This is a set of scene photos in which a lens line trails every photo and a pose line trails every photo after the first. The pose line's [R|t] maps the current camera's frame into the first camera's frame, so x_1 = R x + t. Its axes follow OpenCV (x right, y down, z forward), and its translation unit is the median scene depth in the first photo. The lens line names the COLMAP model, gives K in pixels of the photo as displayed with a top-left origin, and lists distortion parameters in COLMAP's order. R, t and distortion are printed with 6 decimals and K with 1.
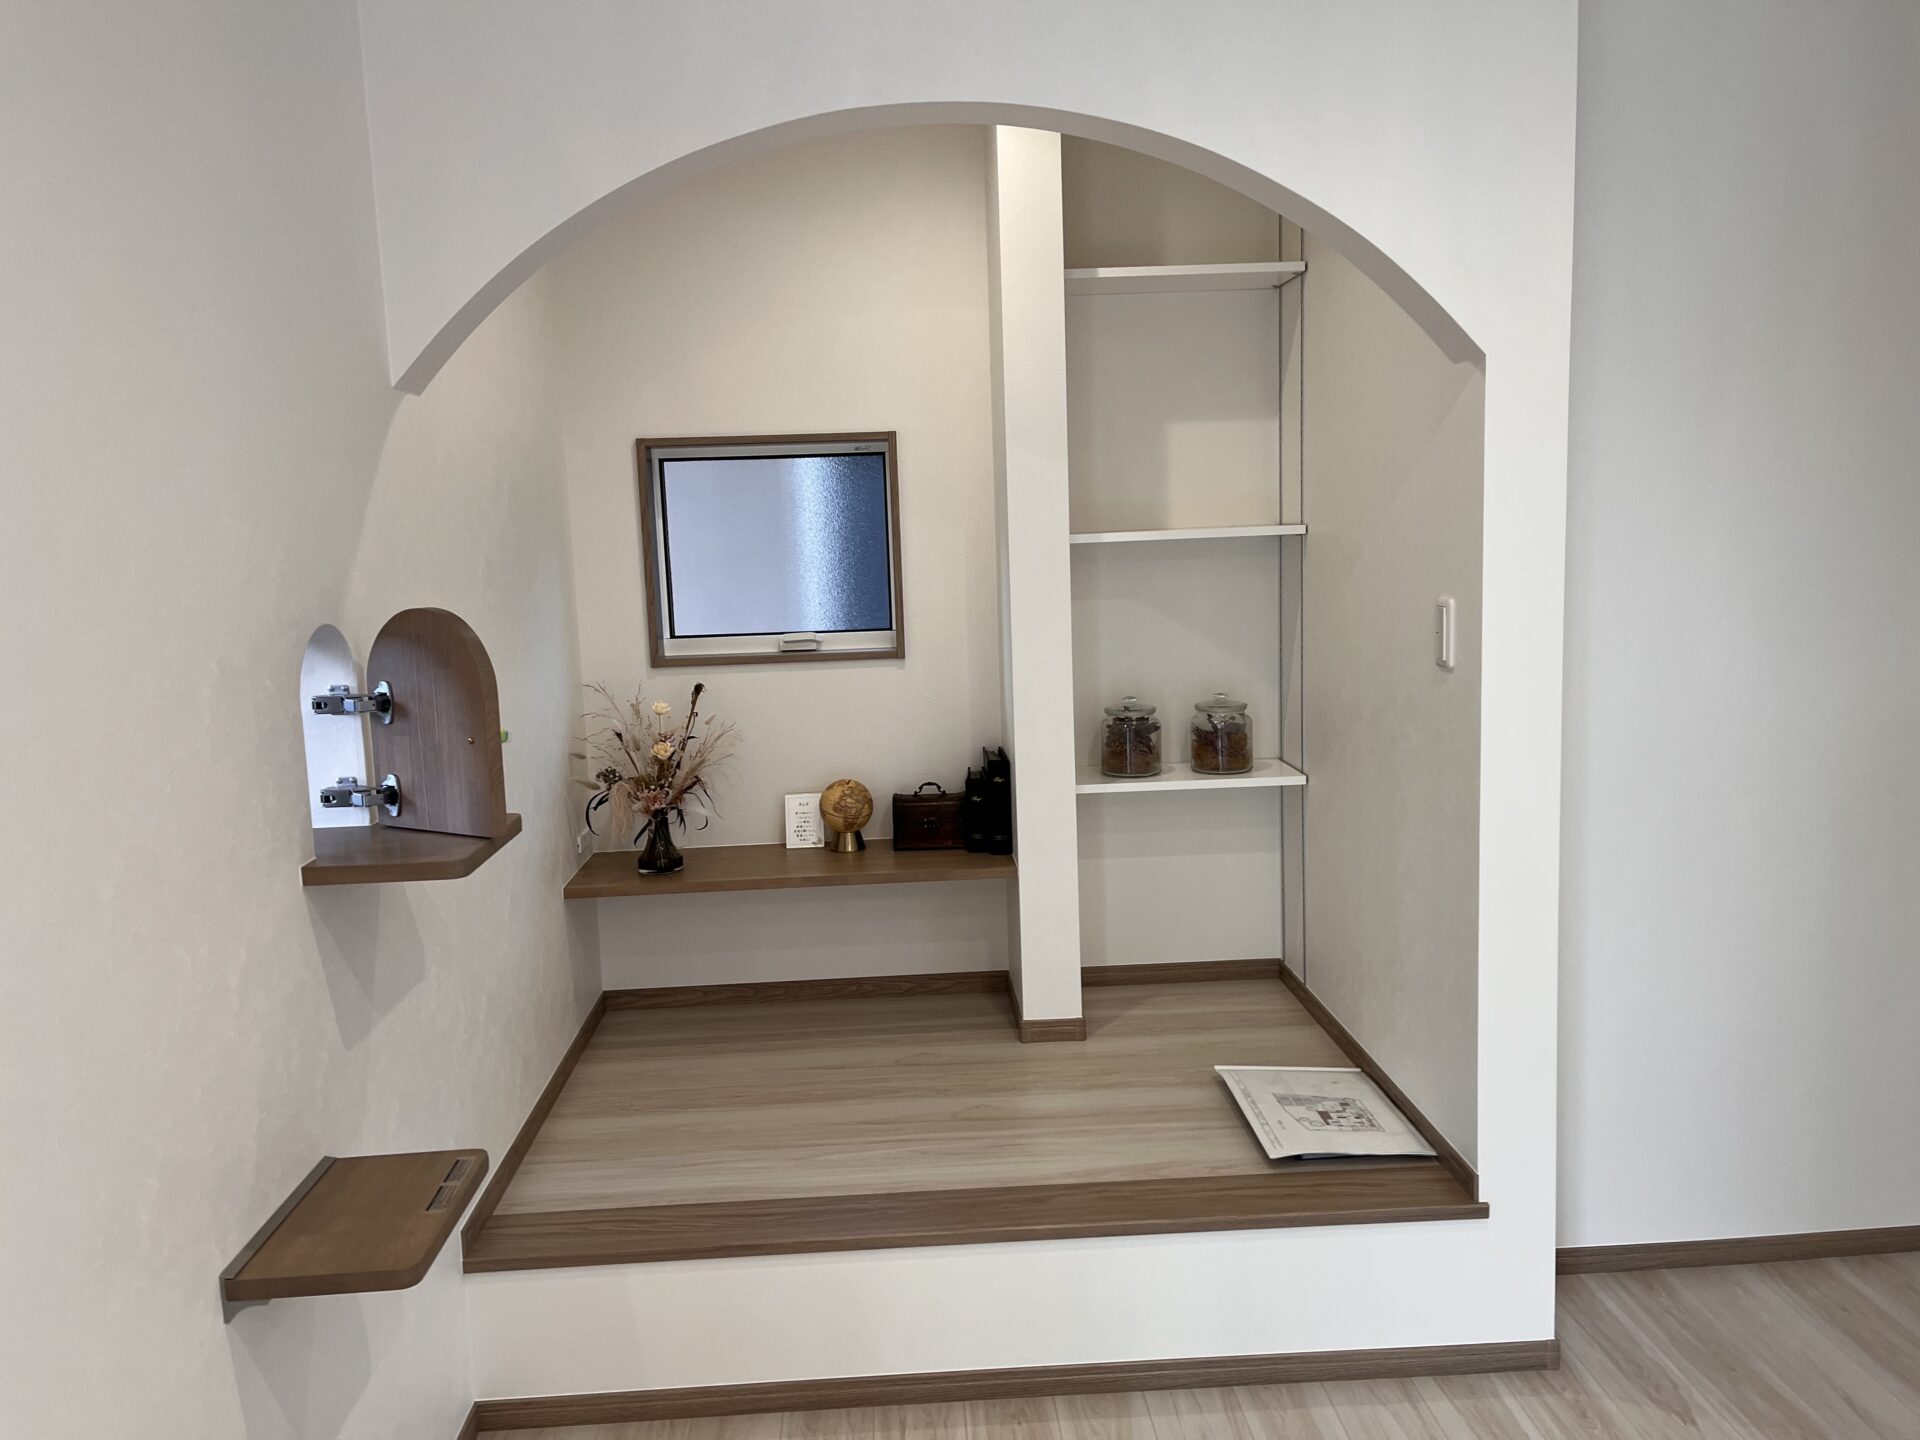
lens RADIAL K [[1457.1, 0, 960.0], [0, 1457.1, 720.0], [0, 0, 1]] dist [-0.000065, -0.000270]
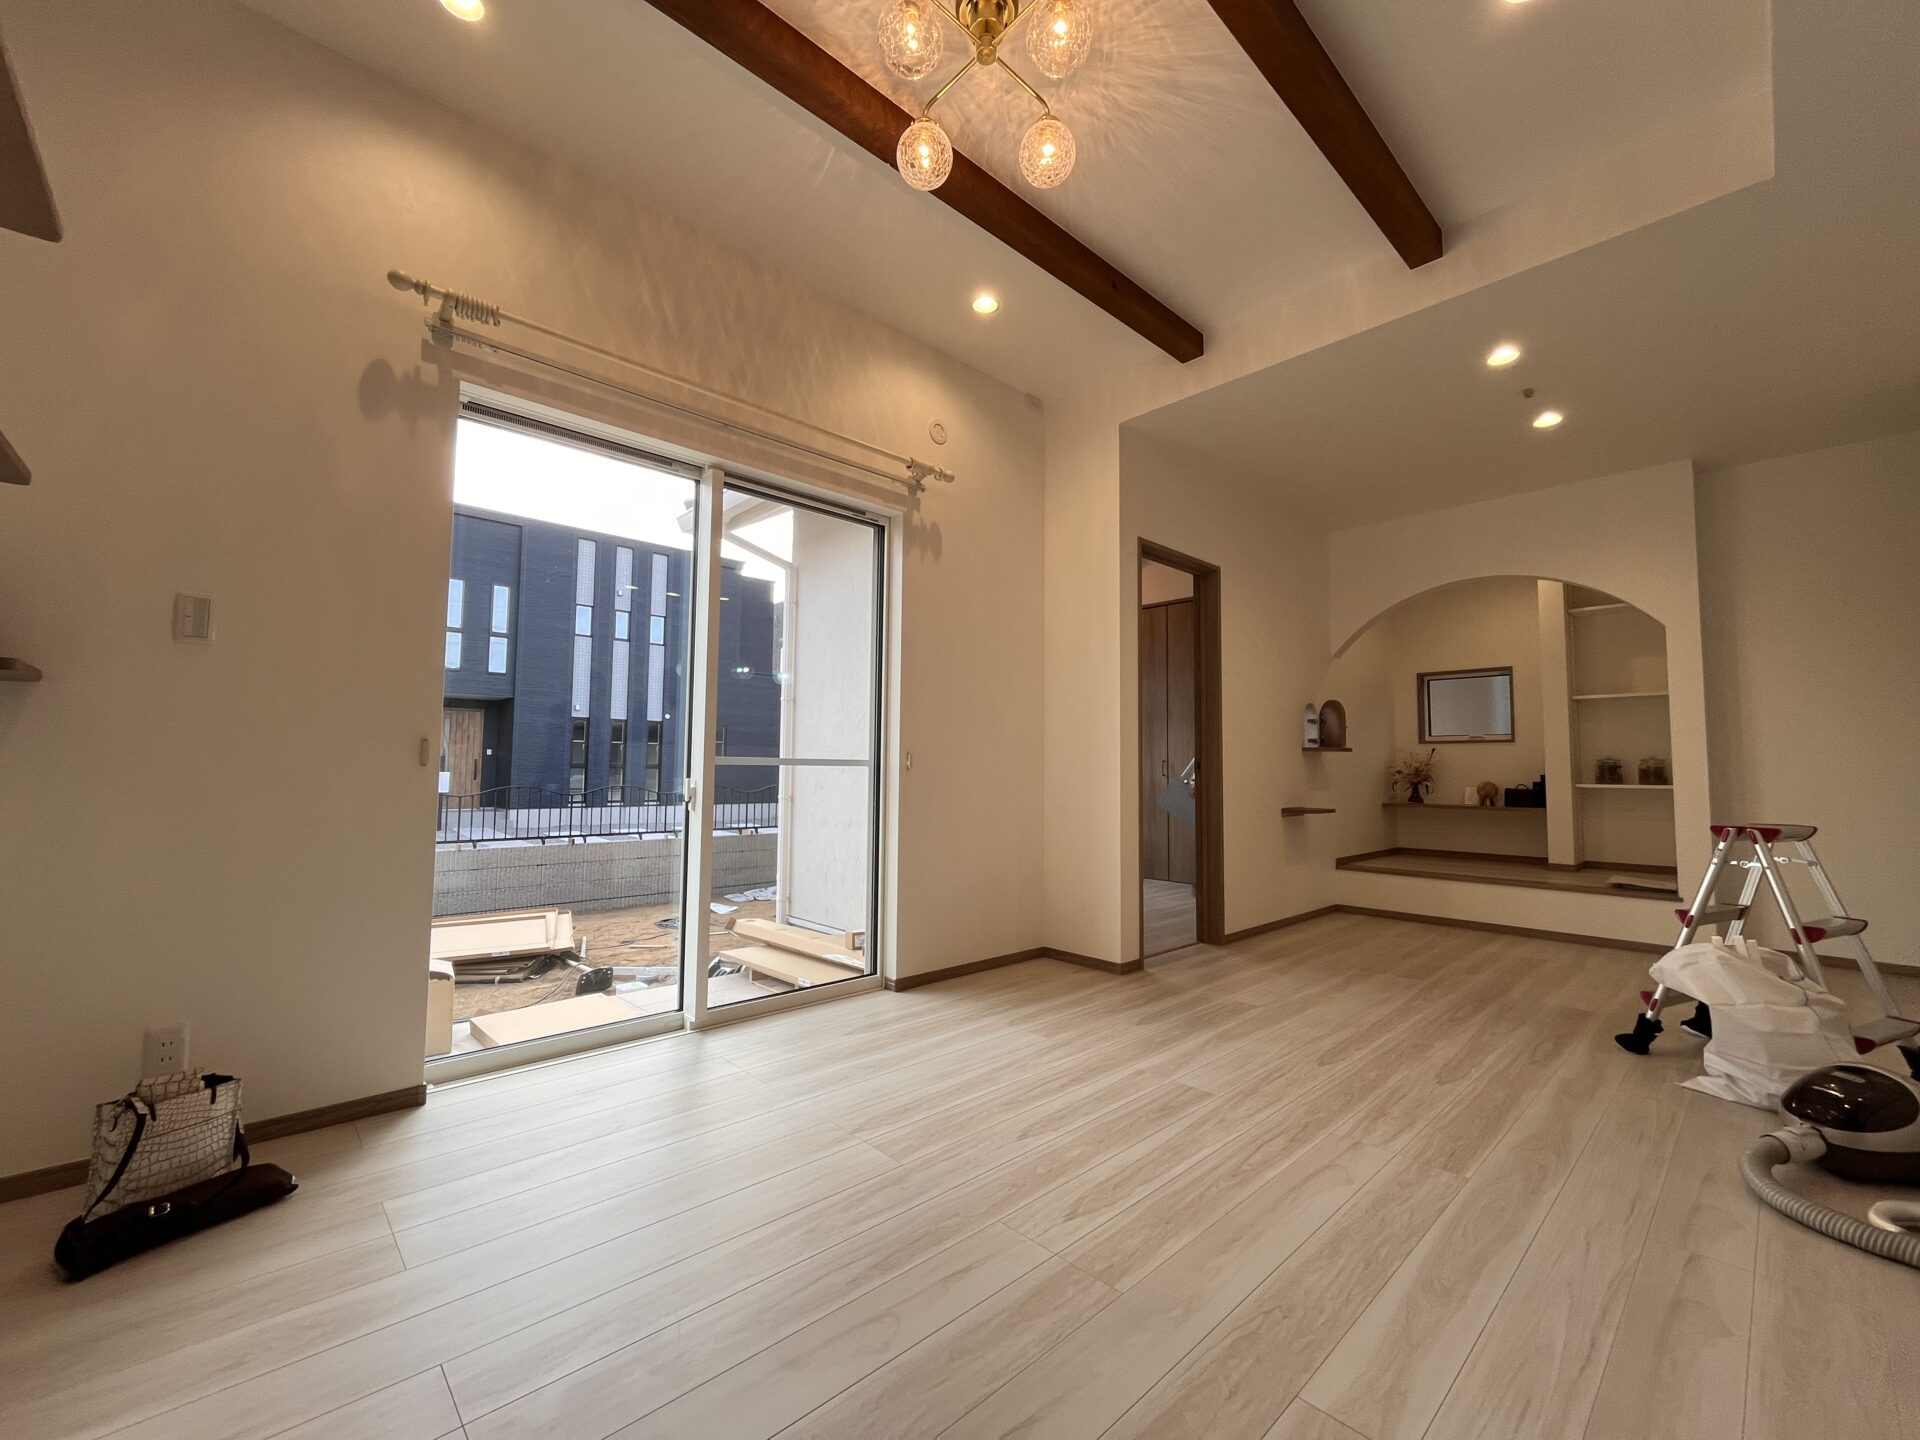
lens RADIAL K [[767.9, 0, 960.0], [0, 767.9, 720.0], [0, 0, 1]] dist [-0.006089, 0.000686]
pose [[0.638208, -0.002980, -0.769859, 0.452643], [-0.142076, 0.982360, -0.121583, 0.269054], [0.756641, 0.186973, 0.626527, -0.848688]]
